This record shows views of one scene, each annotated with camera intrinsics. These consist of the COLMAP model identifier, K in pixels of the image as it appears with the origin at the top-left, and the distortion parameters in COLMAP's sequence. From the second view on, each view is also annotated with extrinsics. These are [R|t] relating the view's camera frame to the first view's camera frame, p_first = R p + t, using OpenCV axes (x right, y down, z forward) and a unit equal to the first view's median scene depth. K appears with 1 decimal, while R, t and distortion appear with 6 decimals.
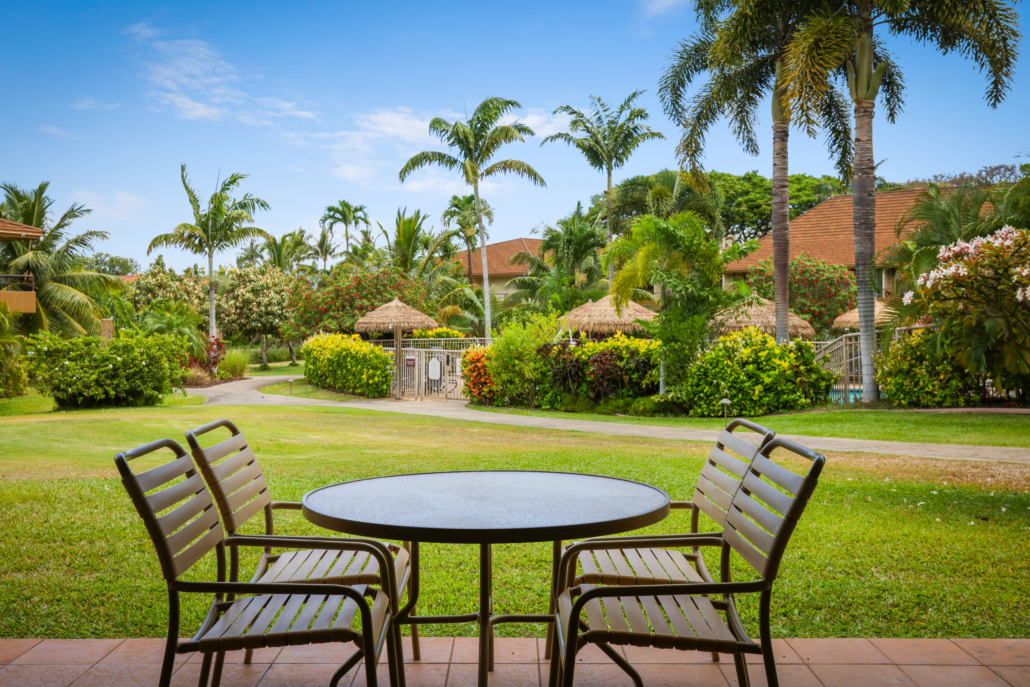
lens RADIAL K [[1057.4, 0, 508.9], [0, 1057.4, 334.5], [0, 0, 1]] dist [-0.018045, 0.000000]
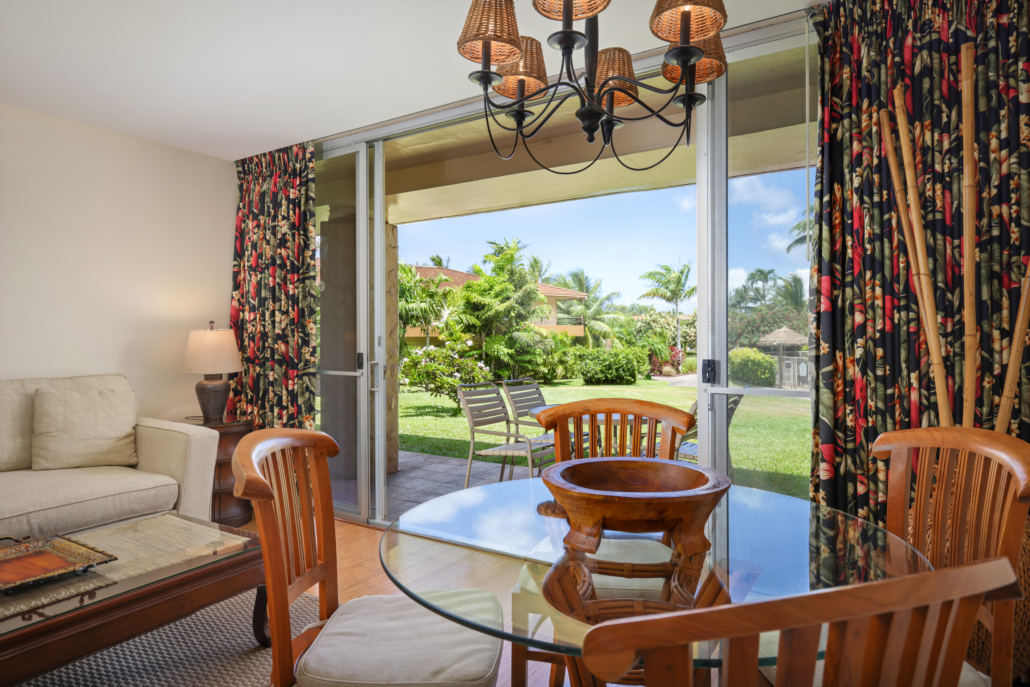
lens RADIAL K [[614.2, 0, 512.5], [0, 614.2, 334.6], [0, 0, 1]] dist [-0.004123, 0.001512]
pose [[0.840018, -0.006095, -0.542525, 0.064008], [-0.005959, 0.999773, -0.020459, 0.000937], [0.542526, 0.020419, 0.839791, -0.034620]]
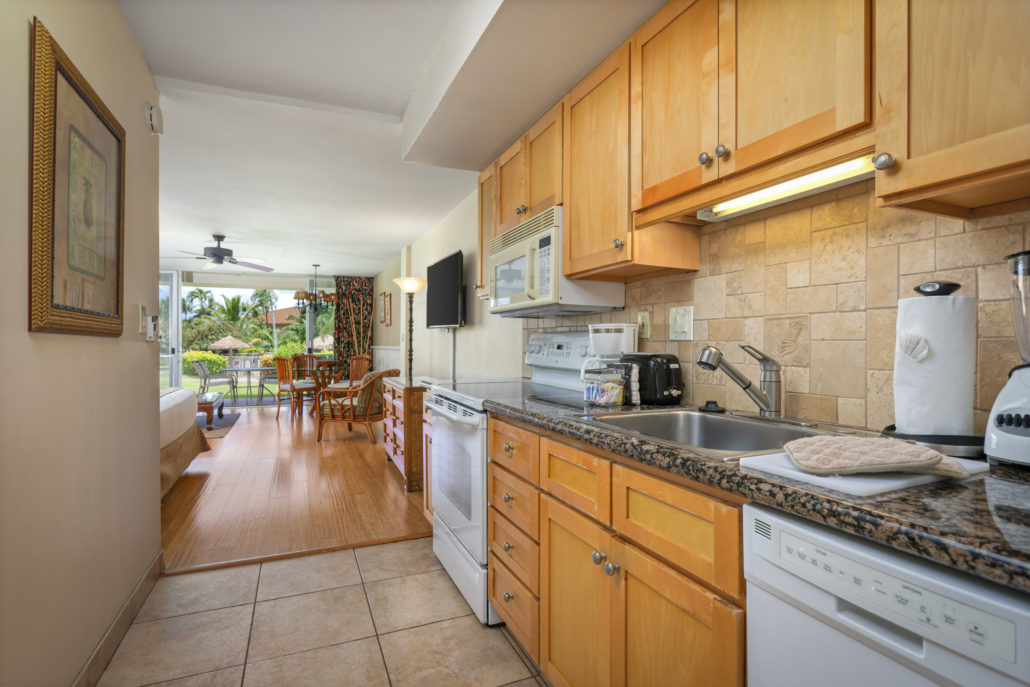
lens RADIAL K [[516.1, 0, 511.8], [0, 516.1, 344.5], [0, 0, 1]] dist [-0.000283, 0.000203]
pose [[0.922195, -0.005791, 0.386682, 0.029178], [0.010941, 0.999878, -0.011119, 0.005713], [-0.386571, 0.014485, 0.922146, -0.307493]]
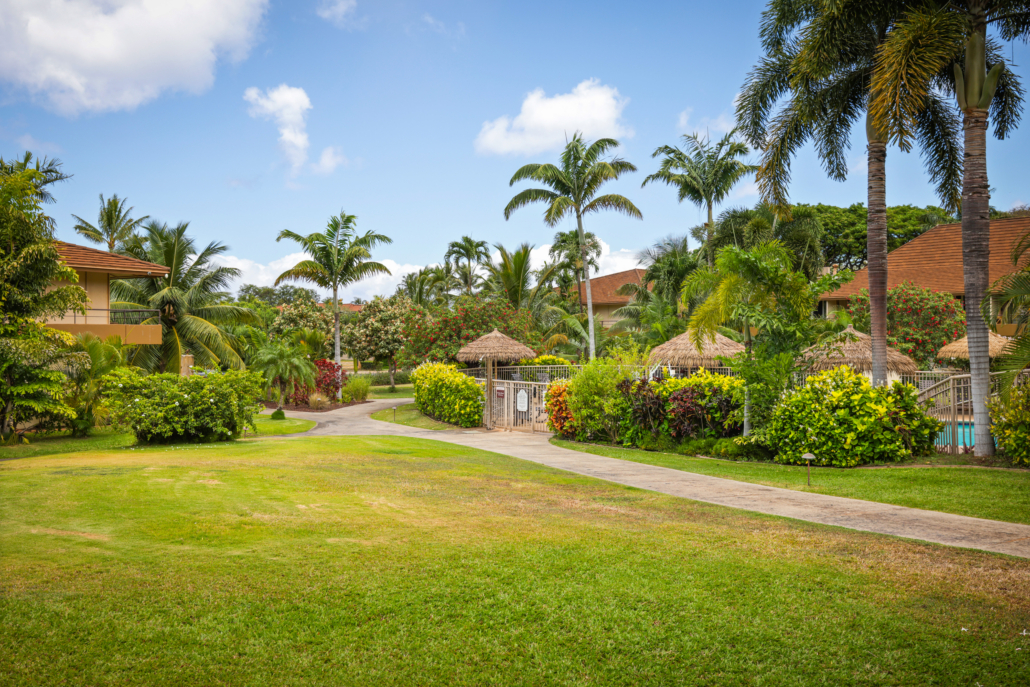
lens RADIAL K [[903.0, 0, 520.7], [0, 903.0, 337.6], [0, 0, 1]] dist [0.013522, -0.018476]
pose [[0.990999, -0.000725, -0.133871, 0.041887], [-0.001313, 0.999885, -0.015140, -0.014105], [0.133866, 0.015180, 0.990883, 0.136158]]
